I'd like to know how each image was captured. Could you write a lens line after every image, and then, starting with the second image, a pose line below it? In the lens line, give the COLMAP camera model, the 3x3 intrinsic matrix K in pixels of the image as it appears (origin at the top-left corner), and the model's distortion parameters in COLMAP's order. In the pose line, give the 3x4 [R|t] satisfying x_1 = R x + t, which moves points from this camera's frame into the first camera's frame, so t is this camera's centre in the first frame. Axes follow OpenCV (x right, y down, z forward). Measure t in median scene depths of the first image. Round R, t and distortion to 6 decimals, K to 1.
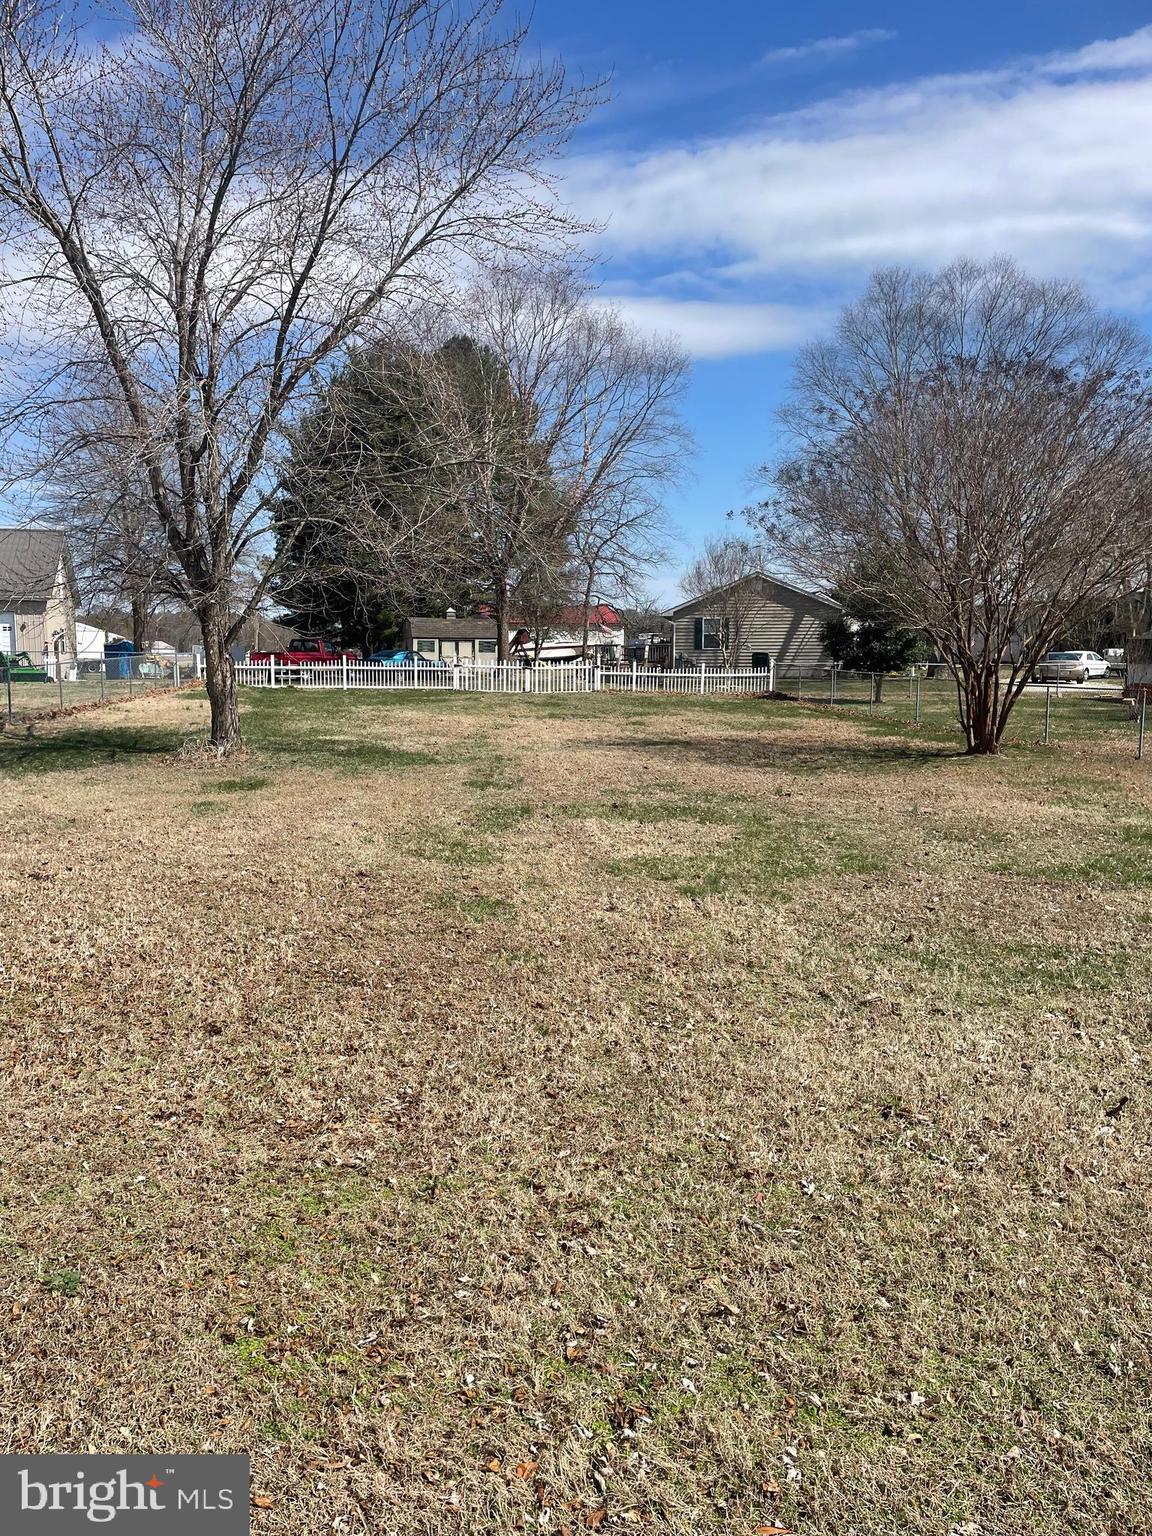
lens RADIAL K [[1149.0, 0, 569.7], [0, 1149.0, 762.2], [0, 0, 1]] dist [0.075568, -0.074931]
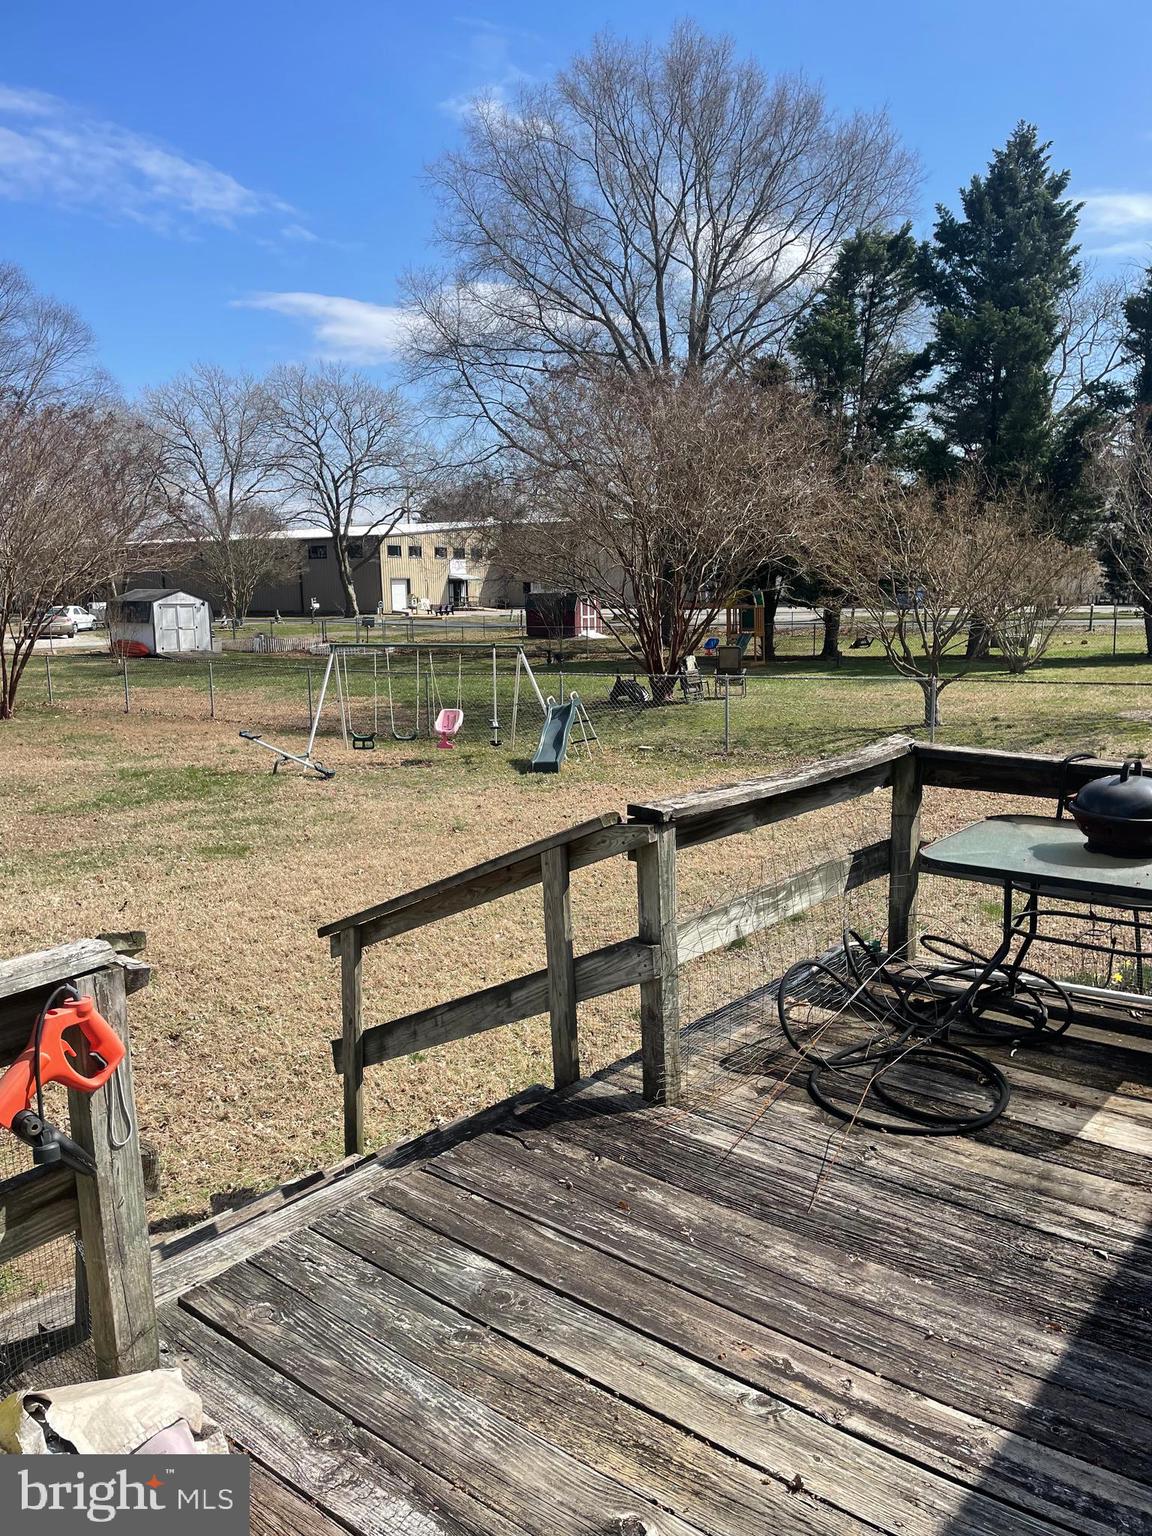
lens RADIAL K [[1149.0, 0, 565.5], [0, 1149.0, 771.2], [0, 0, 1]] dist [0.075568, -0.074931]
pose [[0.686384, -0.127844, 0.715914, -0.080819], [0.085774, 0.991787, 0.094873, -0.014849], [-0.722163, -0.003713, 0.691713, -0.183168]]
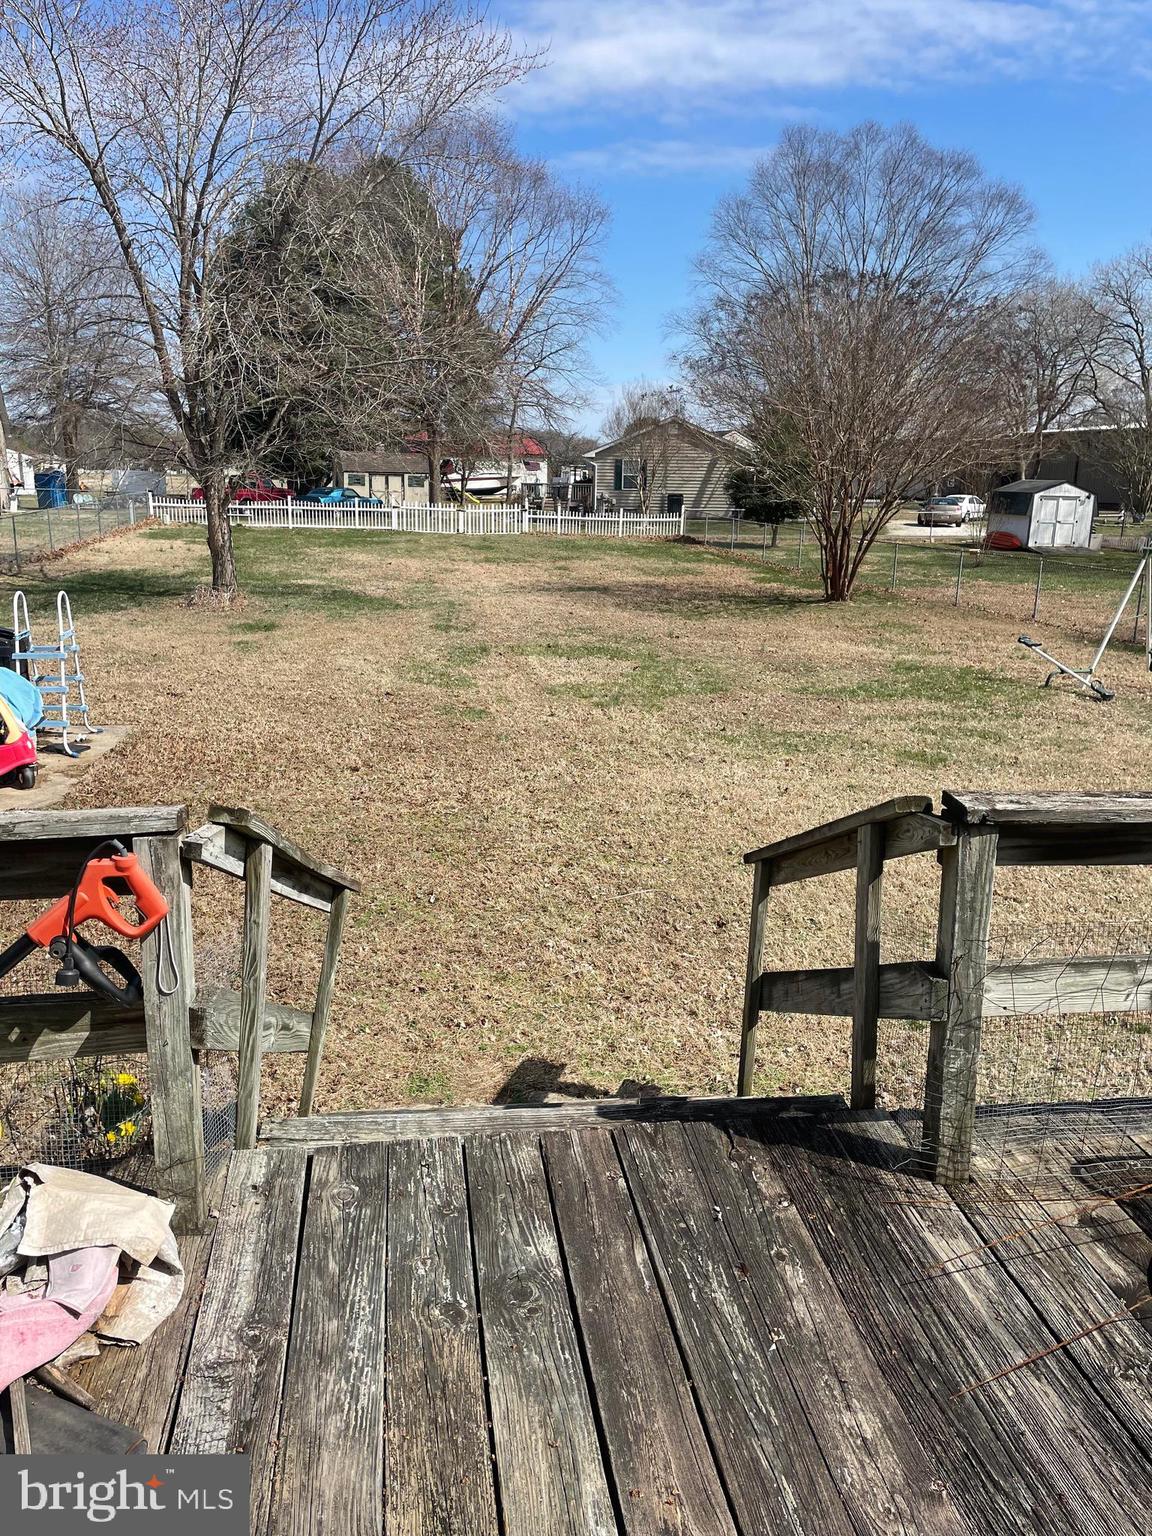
lens RADIAL K [[1149.0, 0, 592.6], [0, 1149.0, 755.7], [0, 0, 1]] dist [0.075568, -0.074931]
pose [[0.996135, -0.005737, 0.087653, -0.015528], [-0.006906, 0.989661, 0.143258, -0.015259], [-0.087568, -0.143309, 0.985796, -0.194679]]
